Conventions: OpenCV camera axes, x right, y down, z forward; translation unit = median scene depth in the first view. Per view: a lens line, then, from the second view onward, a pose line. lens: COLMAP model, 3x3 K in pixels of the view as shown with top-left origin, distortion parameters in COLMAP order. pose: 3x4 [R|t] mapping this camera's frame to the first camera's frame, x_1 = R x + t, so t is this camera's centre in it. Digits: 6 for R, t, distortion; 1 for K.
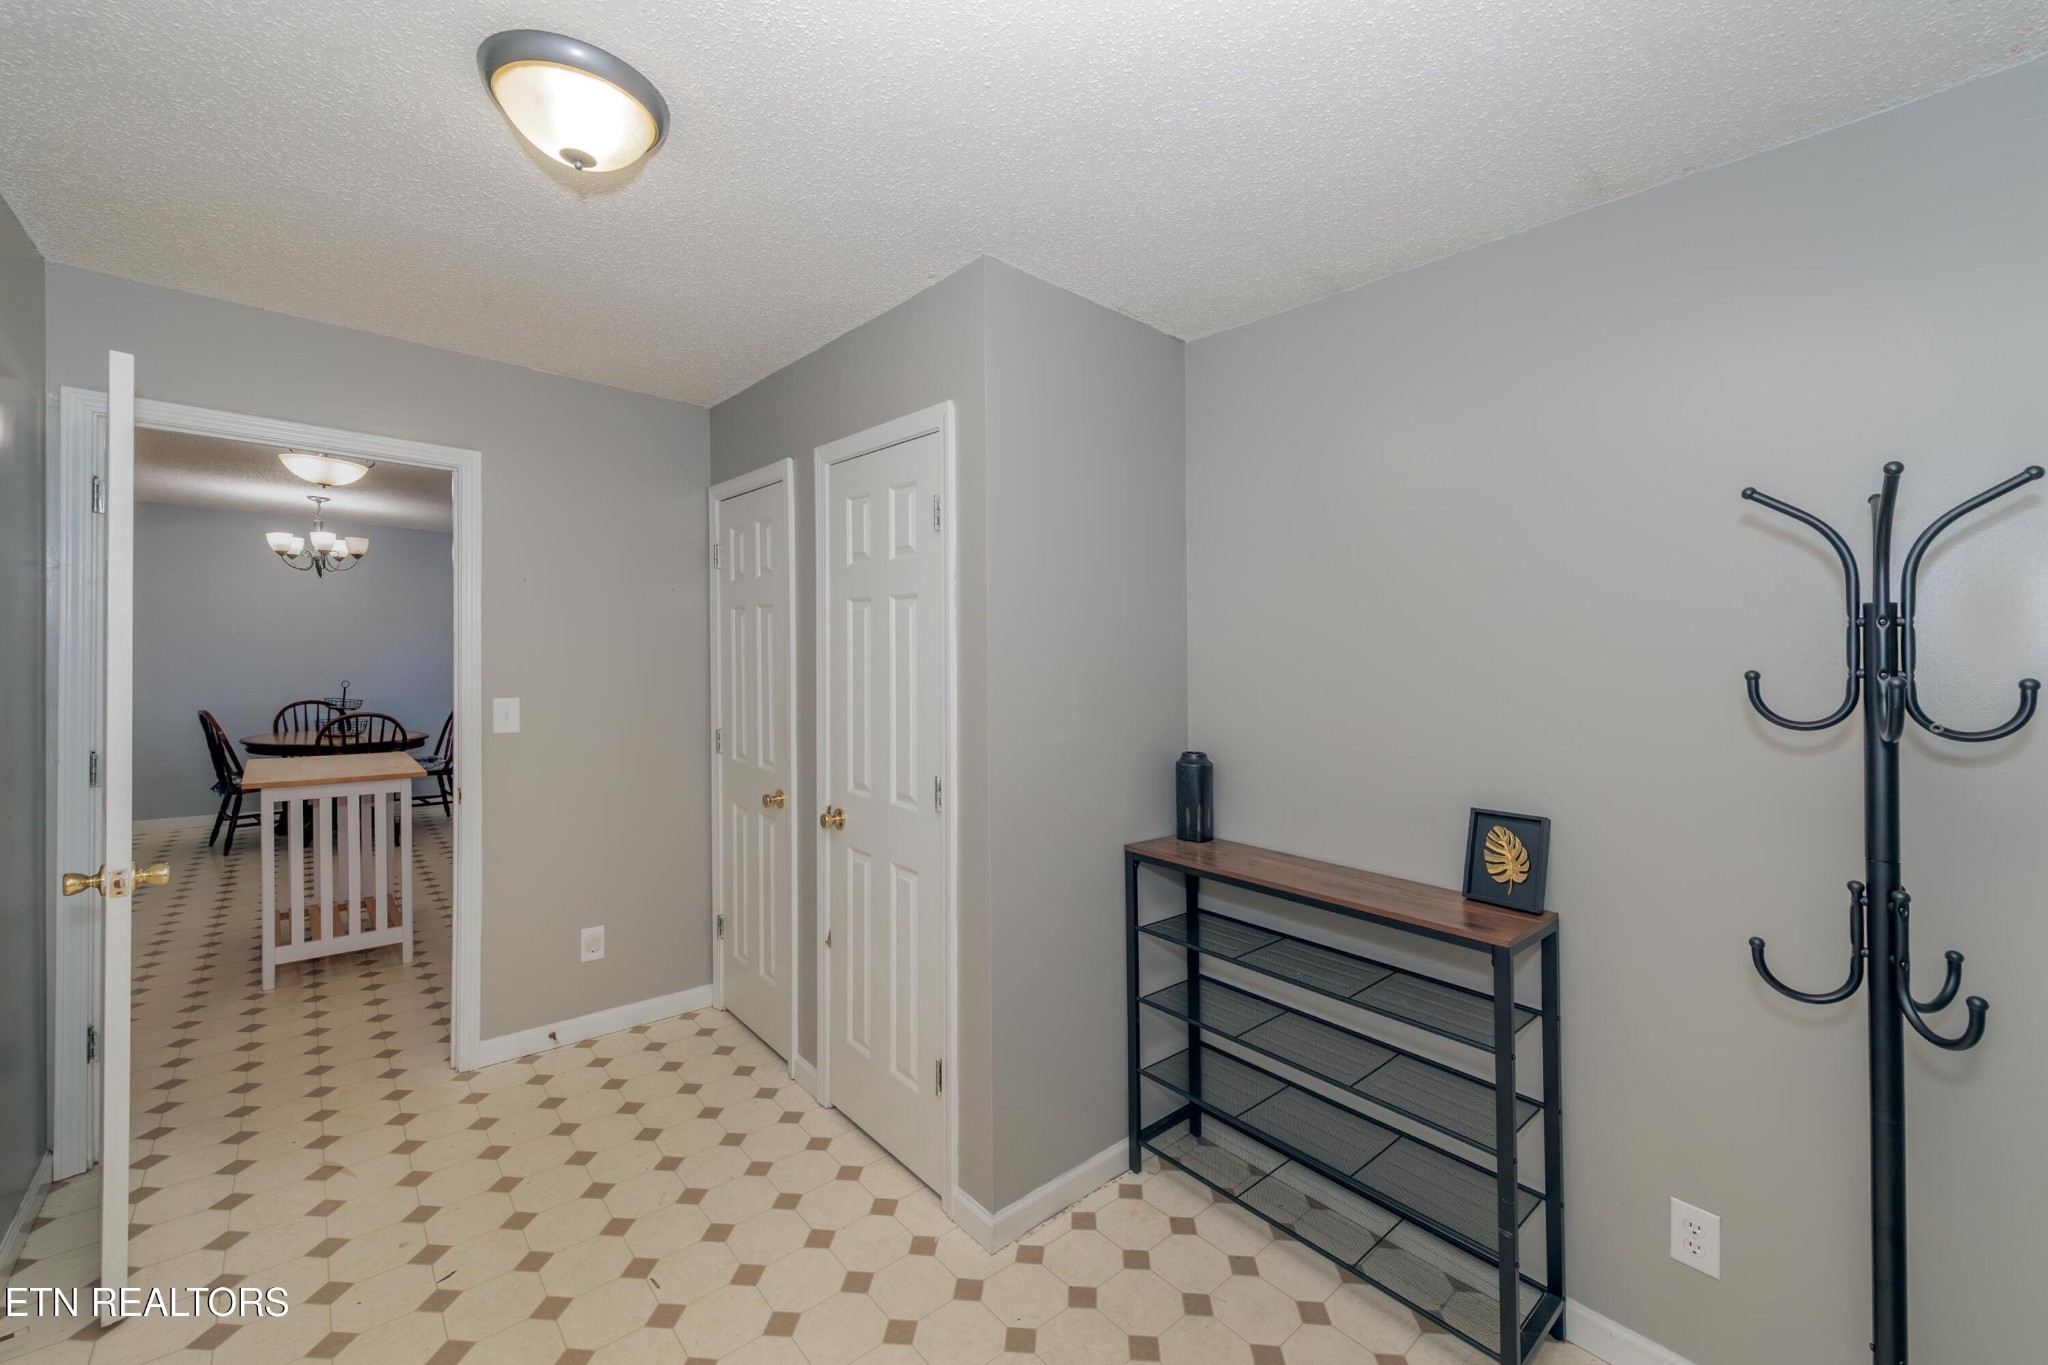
lens RADIAL K [[844.7, 0, 1045.7], [0, 844.7, 661.6], [0, 0, 1]] dist [0.016917, -0.009465]
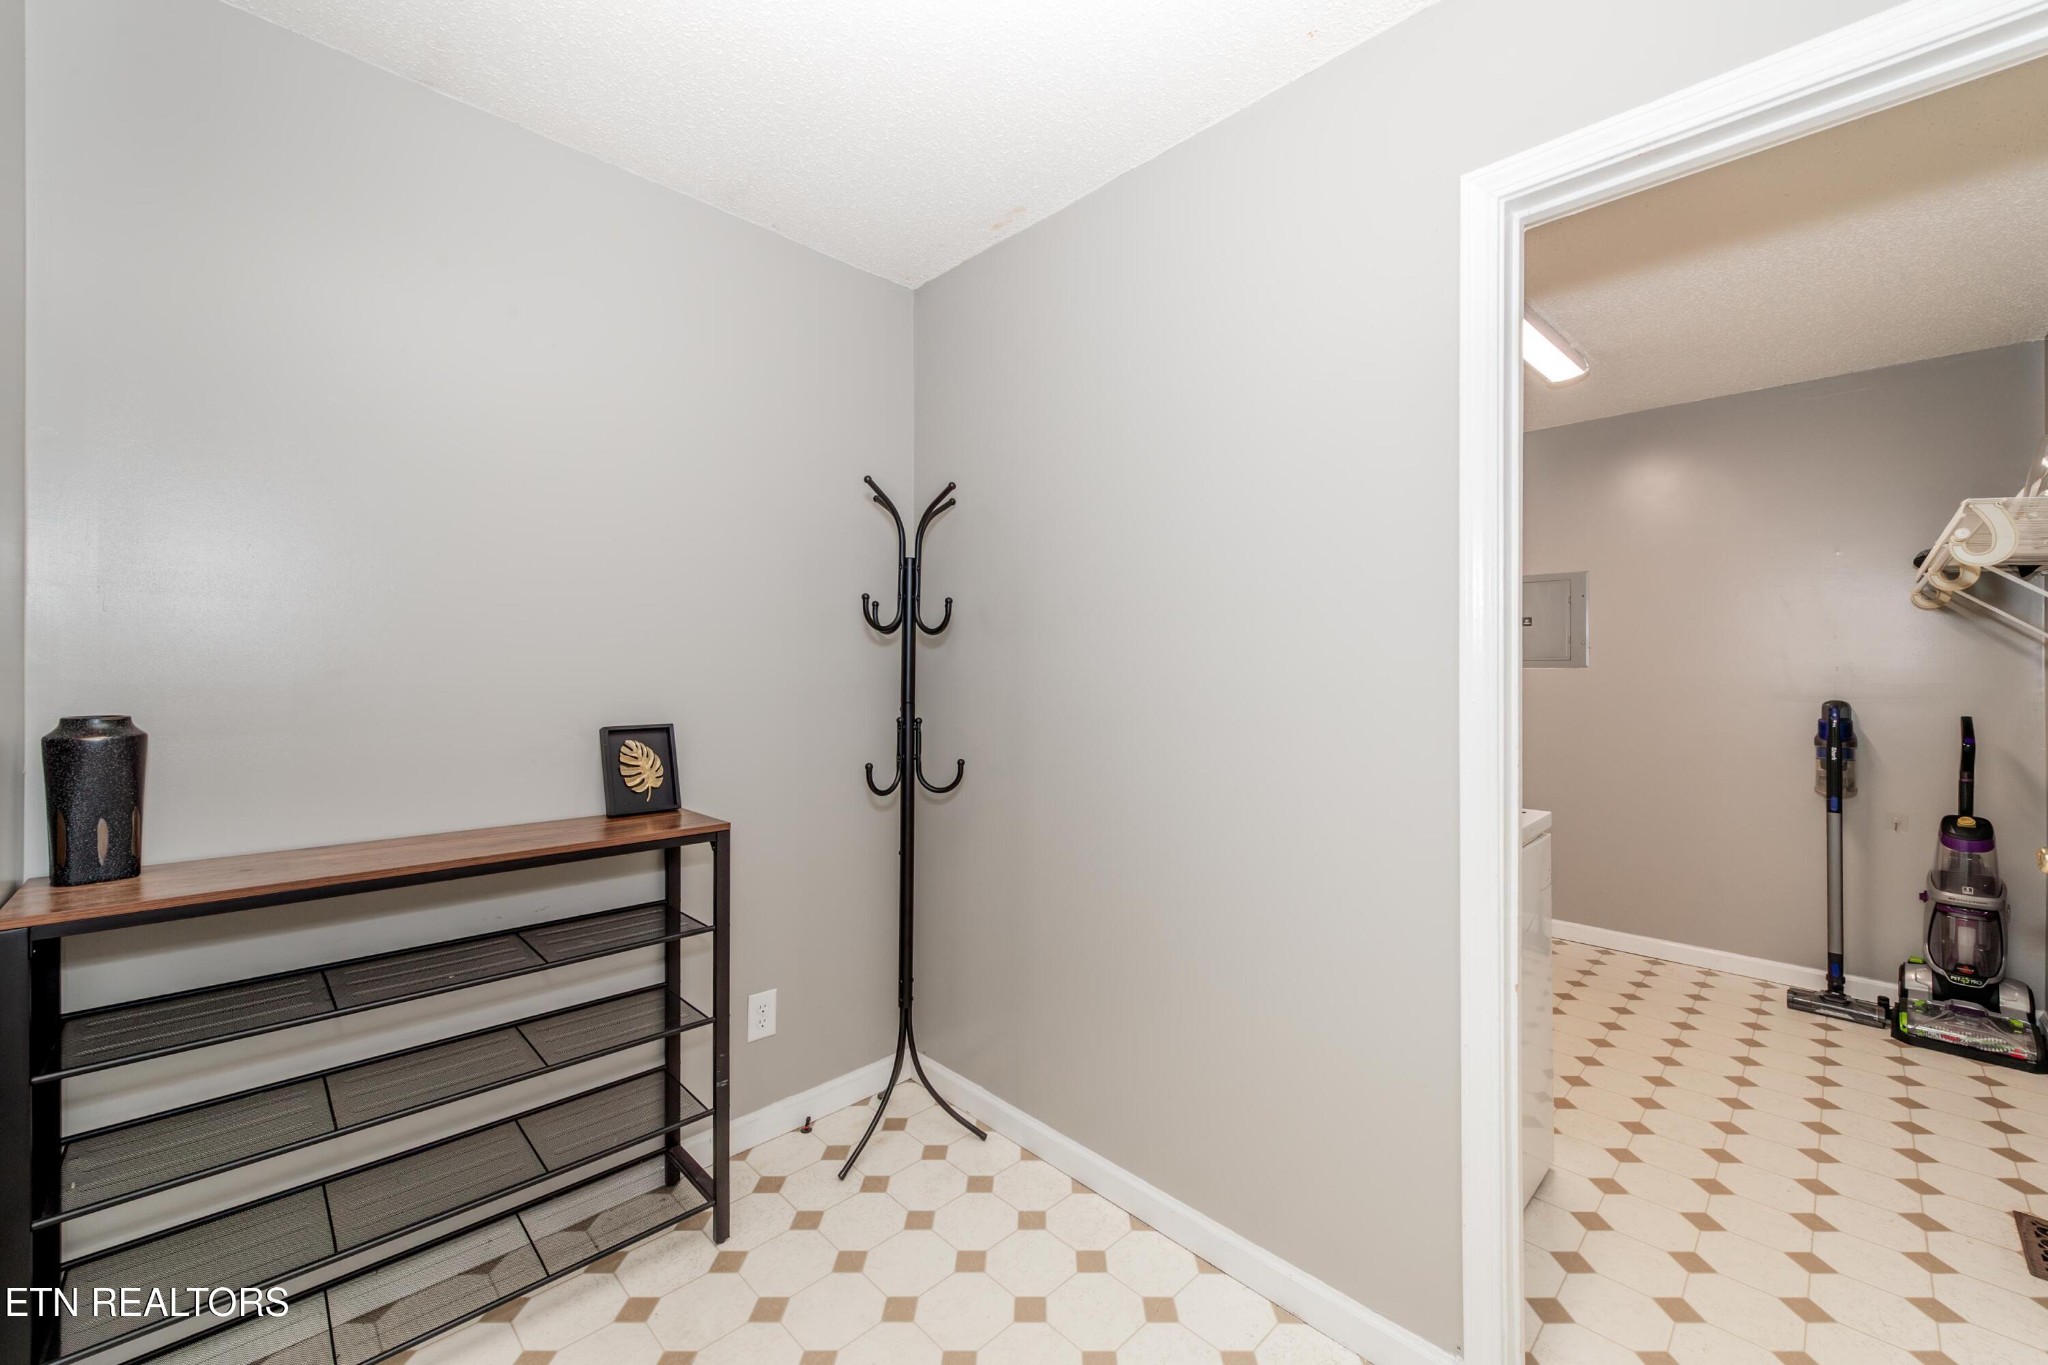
lens RADIAL K [[844.7, 0, 1045.7], [0, 844.7, 661.6], [0, 0, 1]] dist [0.016917, -0.009465]
pose [[-0.101464, -0.010874, 0.994780, -0.550821], [-0.007165, 0.999922, 0.010200, 0.086245], [-0.994813, -0.006092, -0.101534, 0.615826]]
